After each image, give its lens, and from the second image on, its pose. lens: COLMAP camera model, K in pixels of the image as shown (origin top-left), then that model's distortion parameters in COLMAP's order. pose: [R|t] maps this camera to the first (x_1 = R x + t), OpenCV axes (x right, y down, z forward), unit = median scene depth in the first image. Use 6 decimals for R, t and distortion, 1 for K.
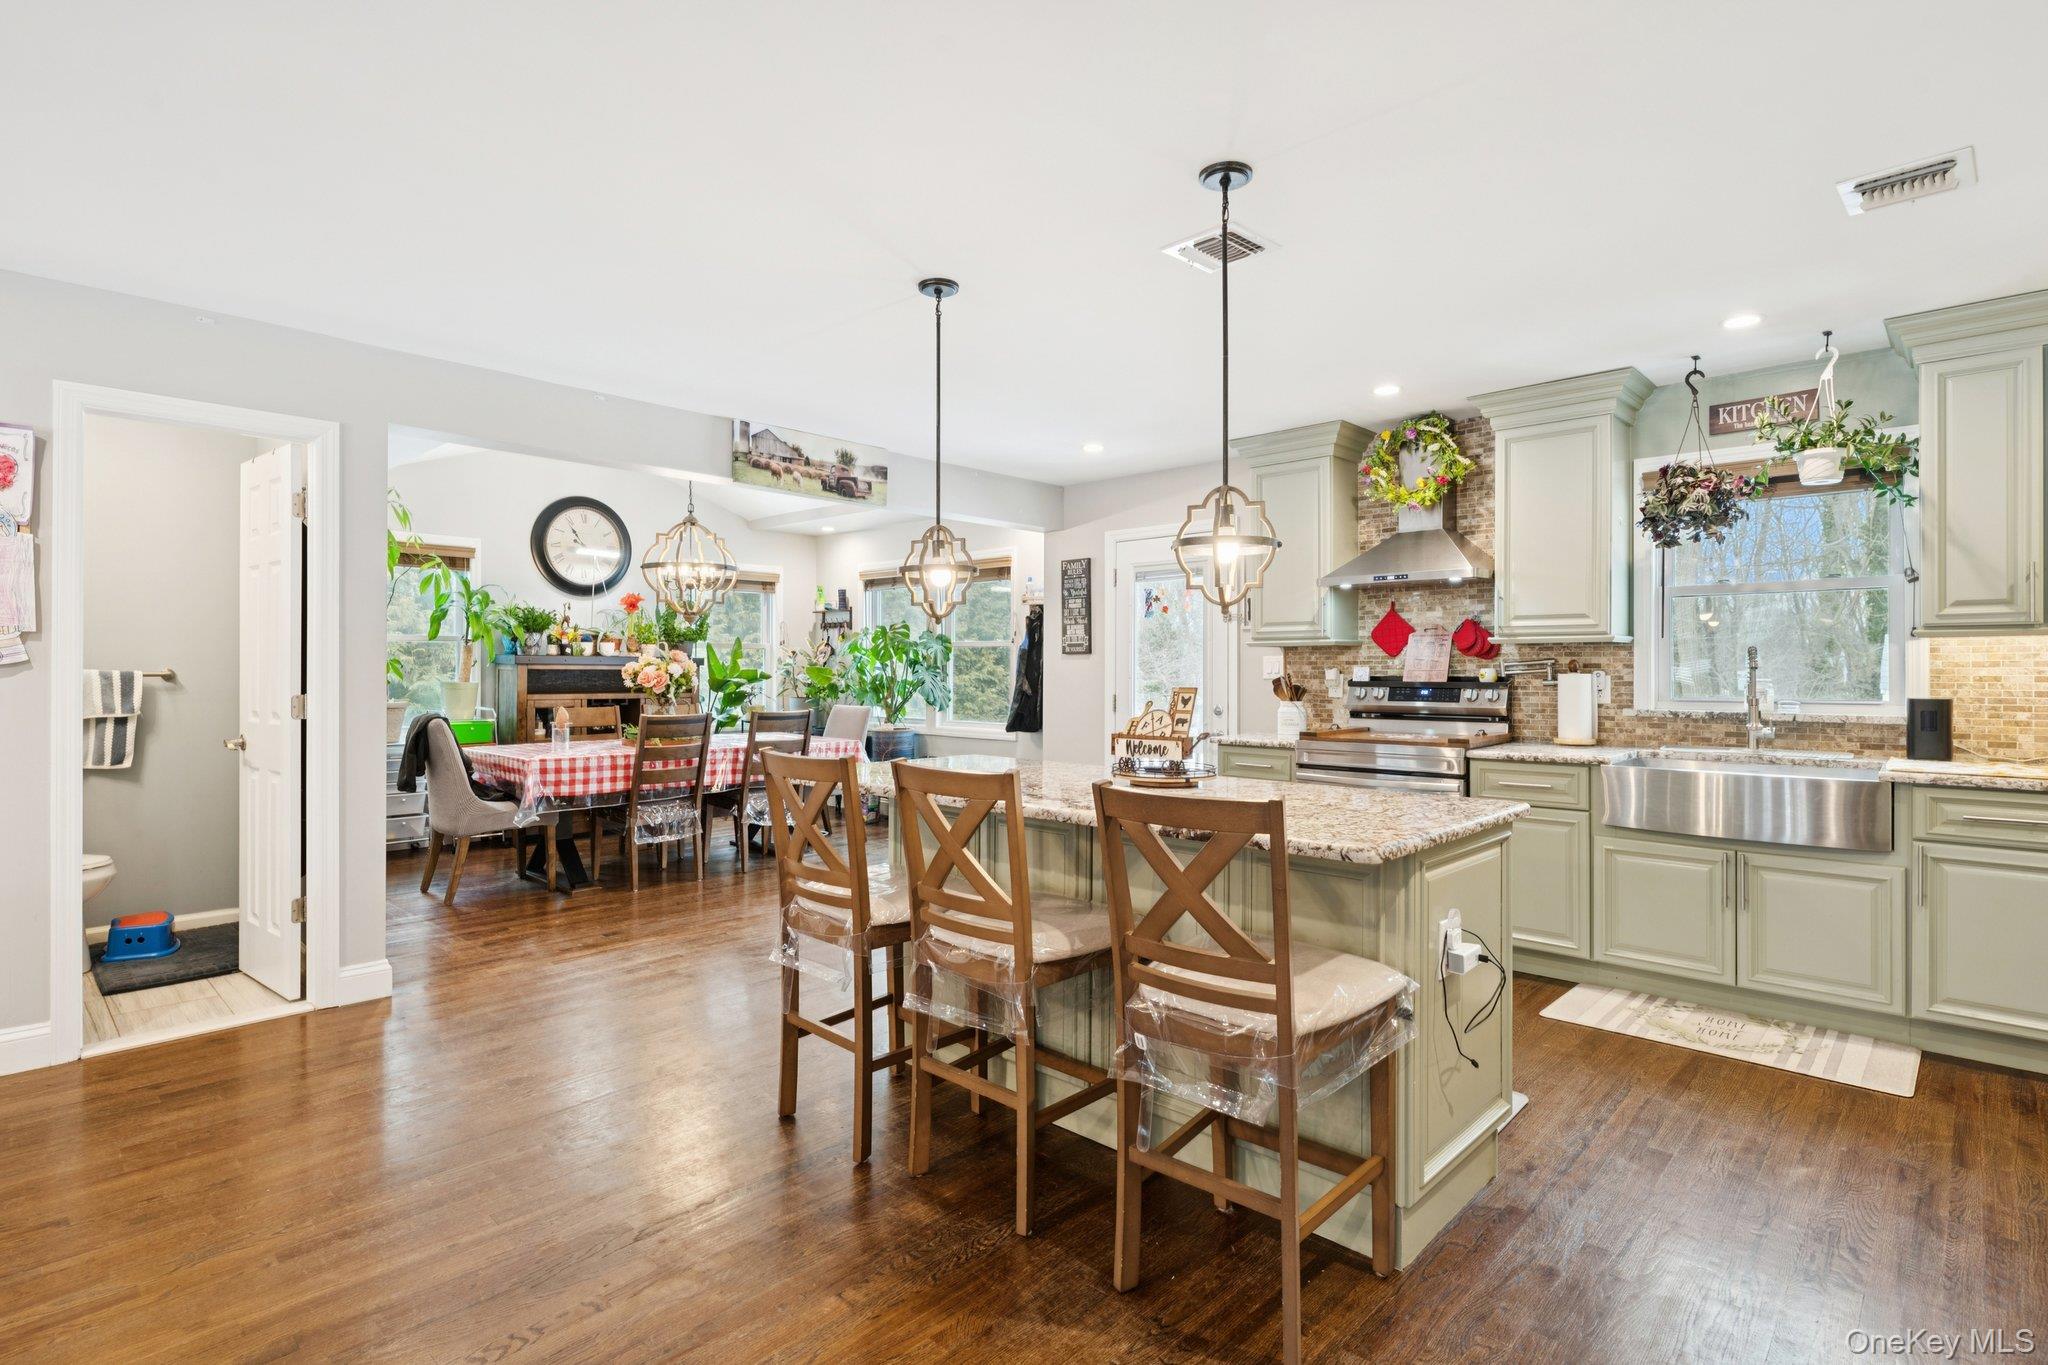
lens RADIAL K [[1000.1, 0, 1023.5], [0, 1000.1, 671.1], [0, 0, 1]] dist [0.002016, -0.001387]
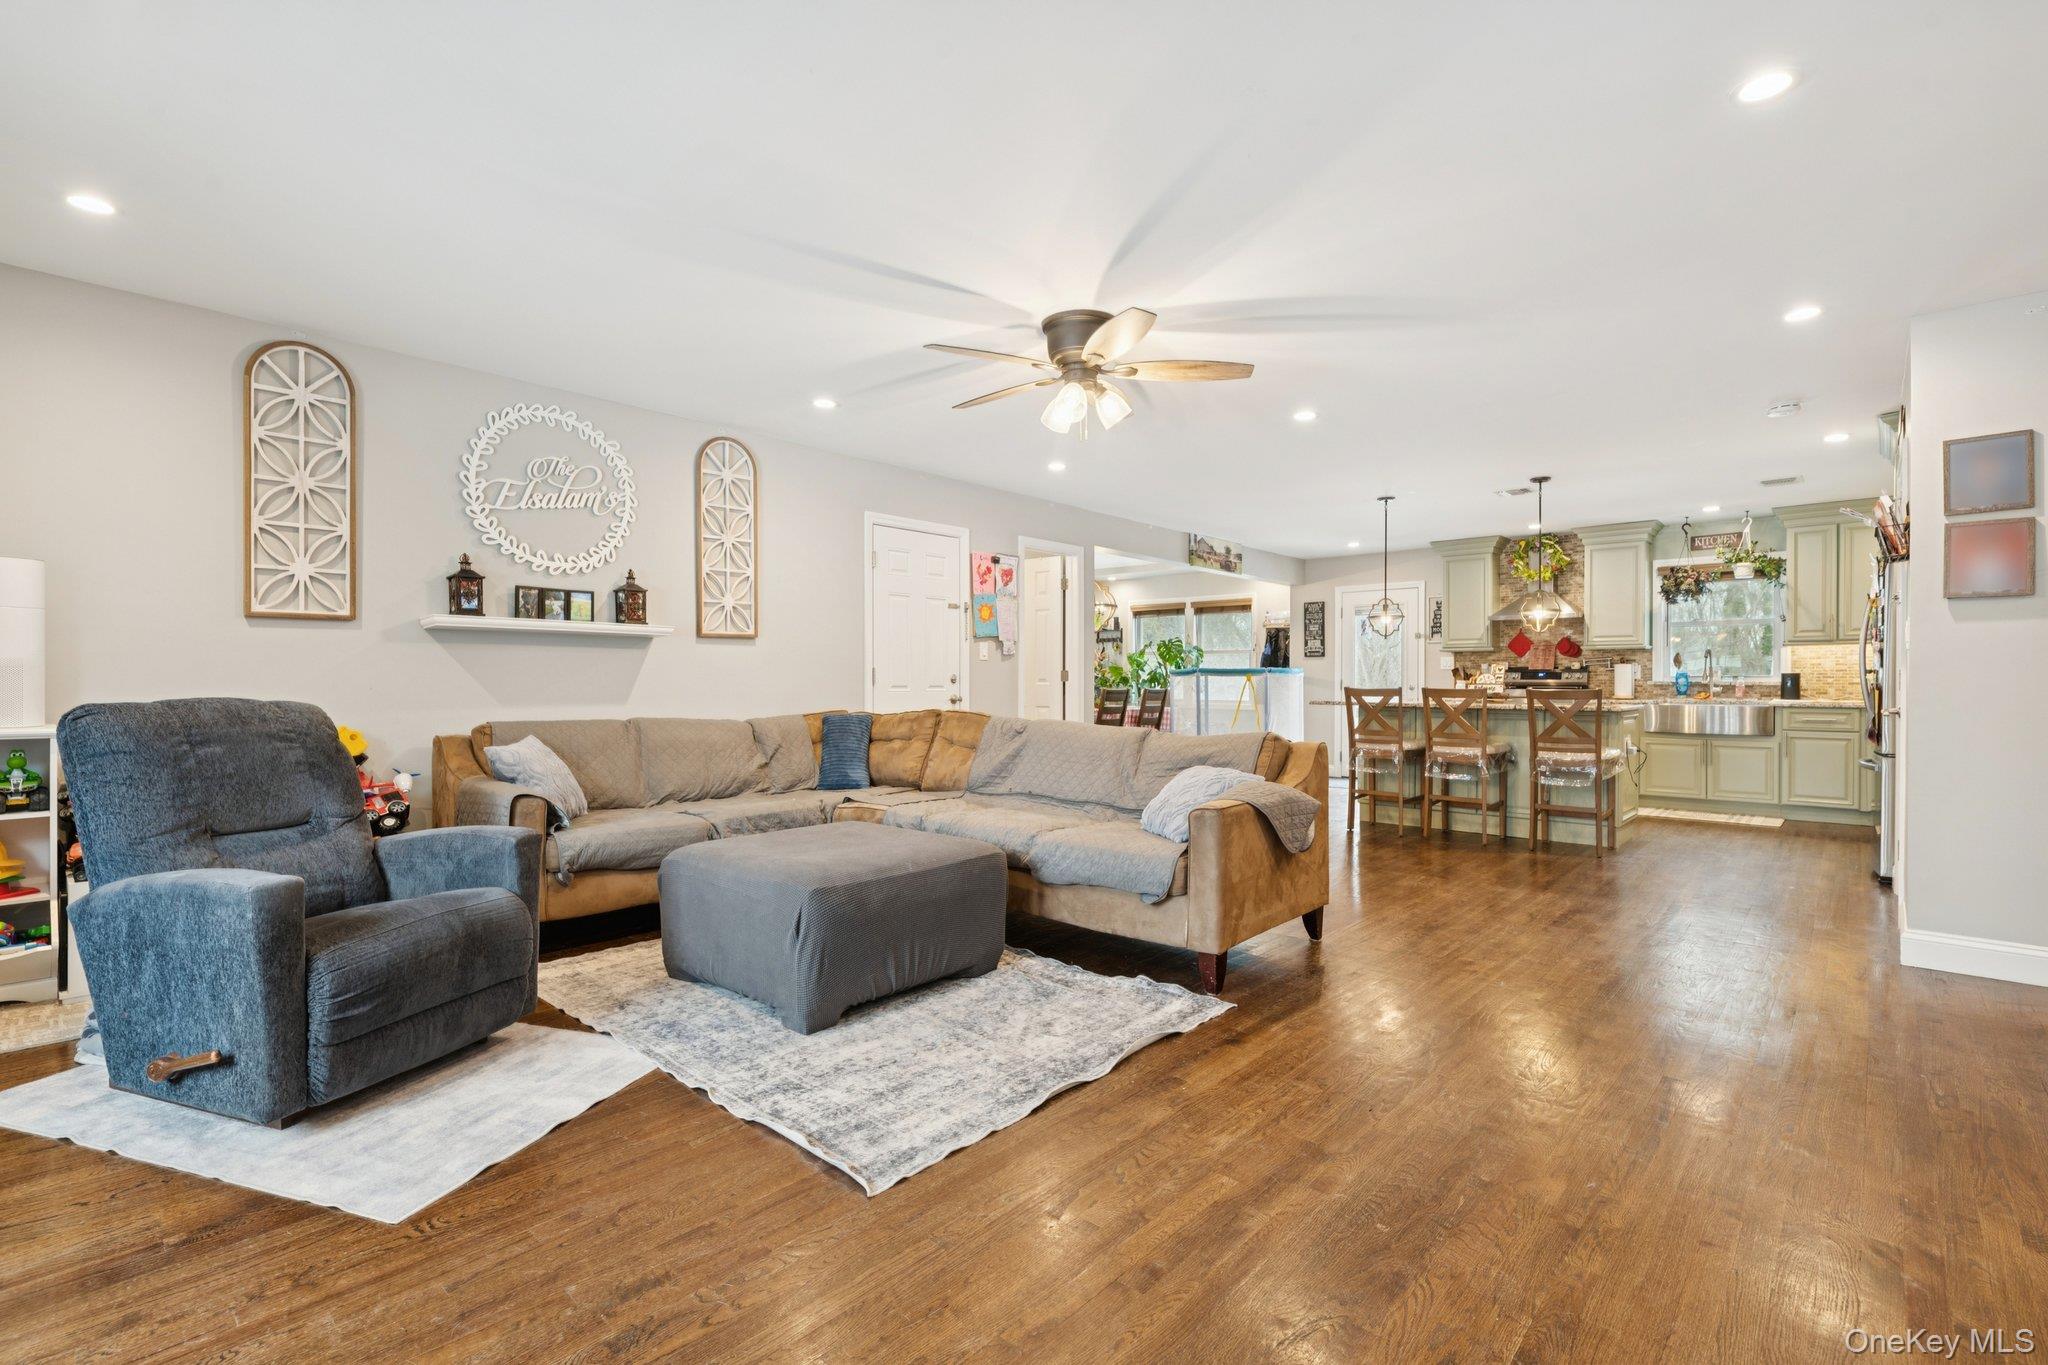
lens RADIAL K [[912.8, 0, 1025.3], [0, 912.8, 682.2], [0, 0, 1]] dist [0.006696, -0.004437]
pose [[0.999720, 0.001852, 0.023594, -0.716820], [-0.001821, 0.999997, -0.001330, 0.044227], [-0.023596, 0.001286, 0.999721, -0.842878]]
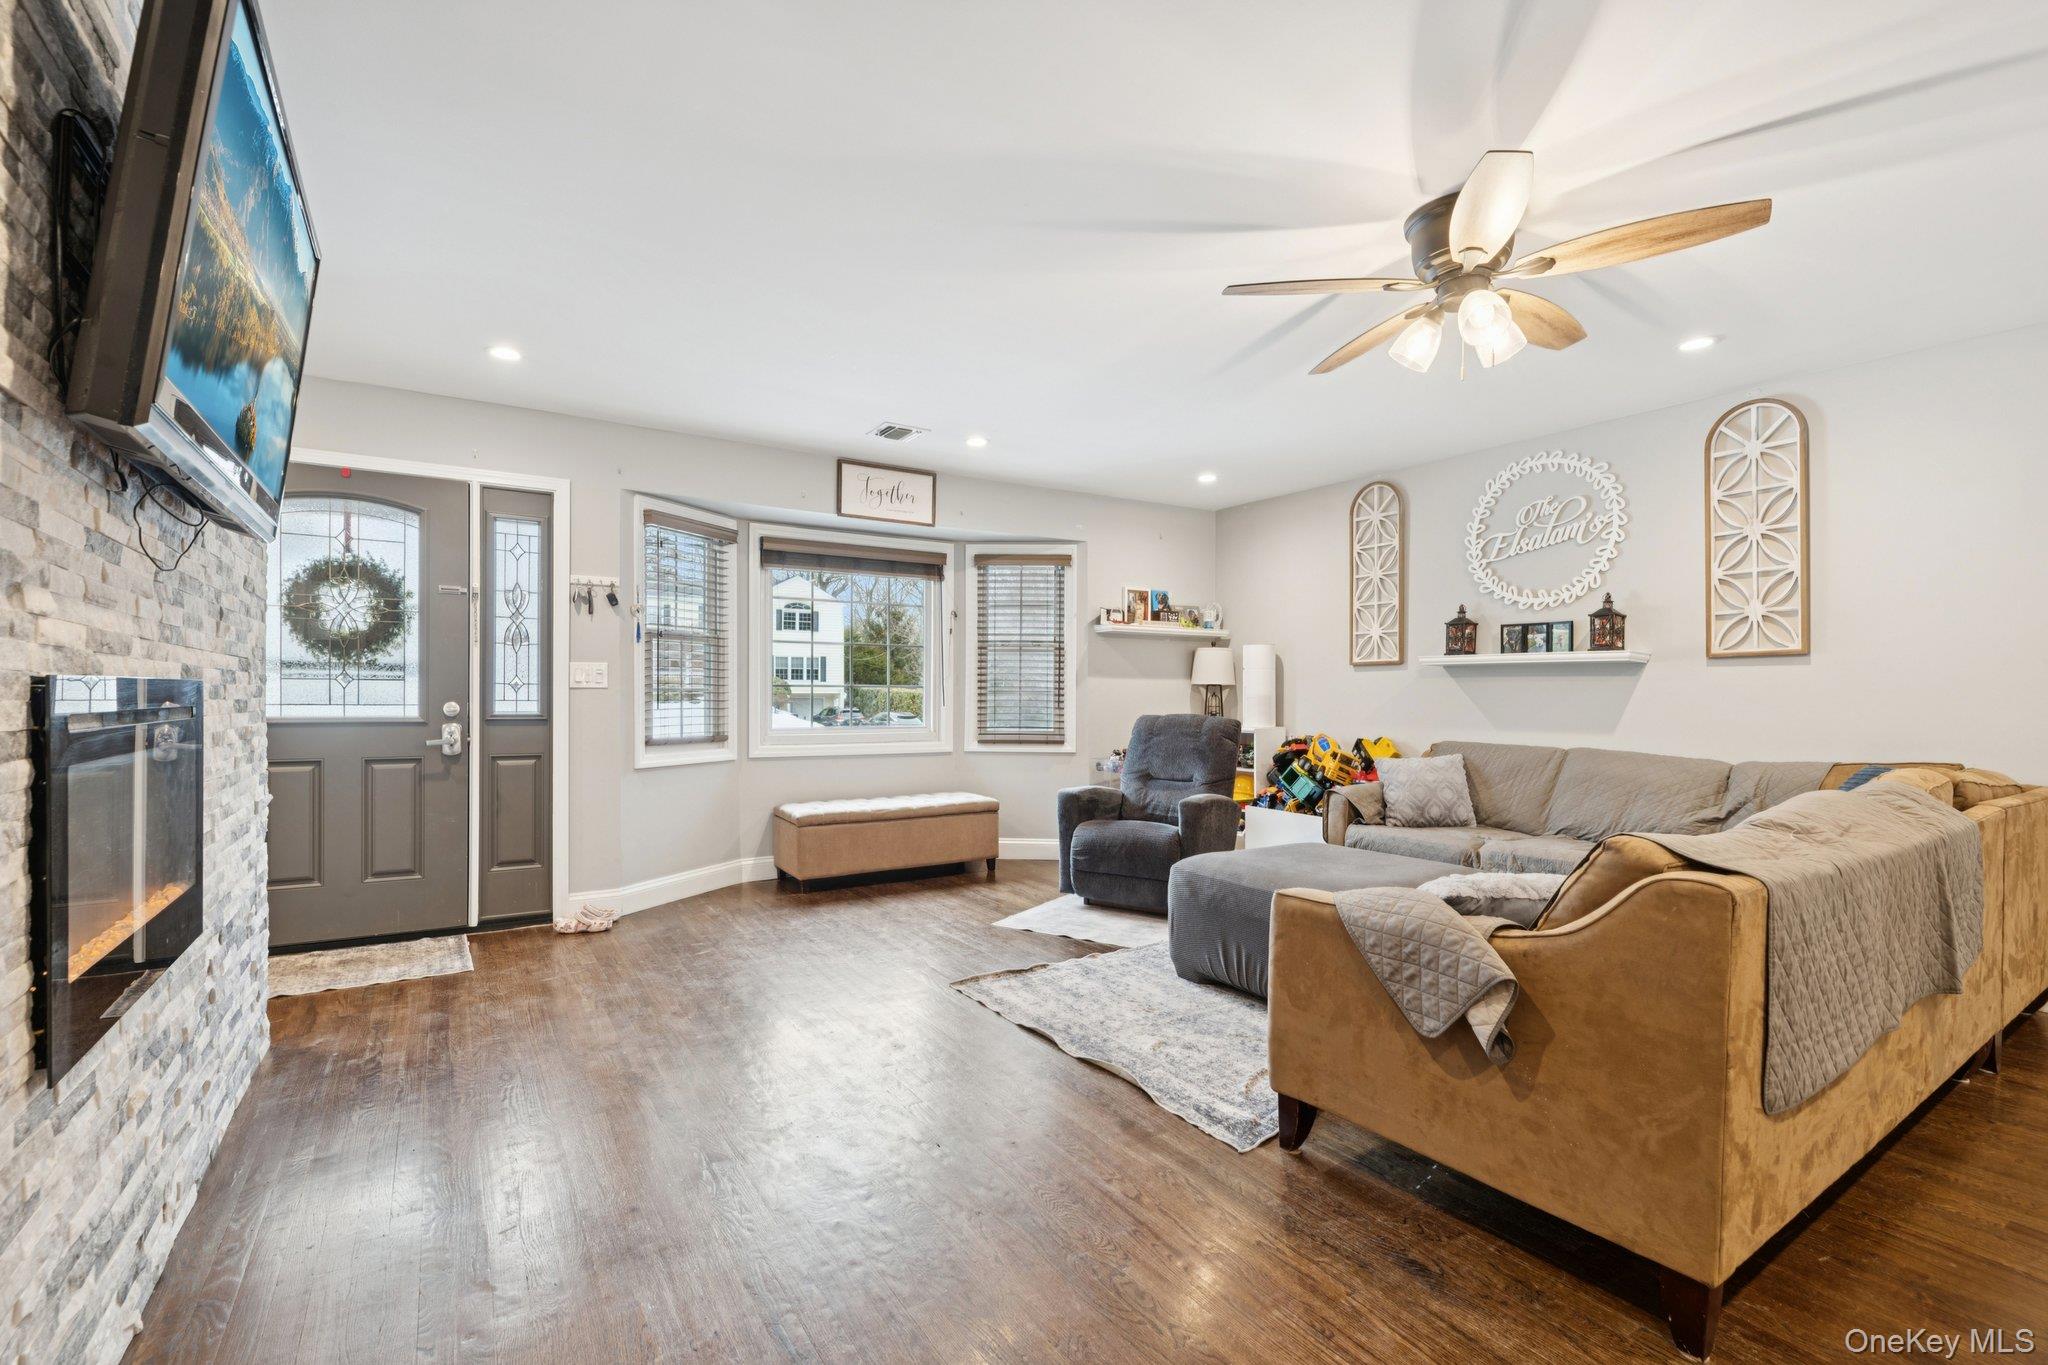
lens RADIAL K [[906.9, 0, 1021.3], [0, 906.9, 702.3], [0, 0, 1]] dist [0.001842, -0.000086]
pose [[-0.234888, 0.007599, -0.971993, -0.030710], [-0.008791, 0.999912, 0.009941, 0.029704], [0.971983, 0.010880, -0.234801, -0.173585]]
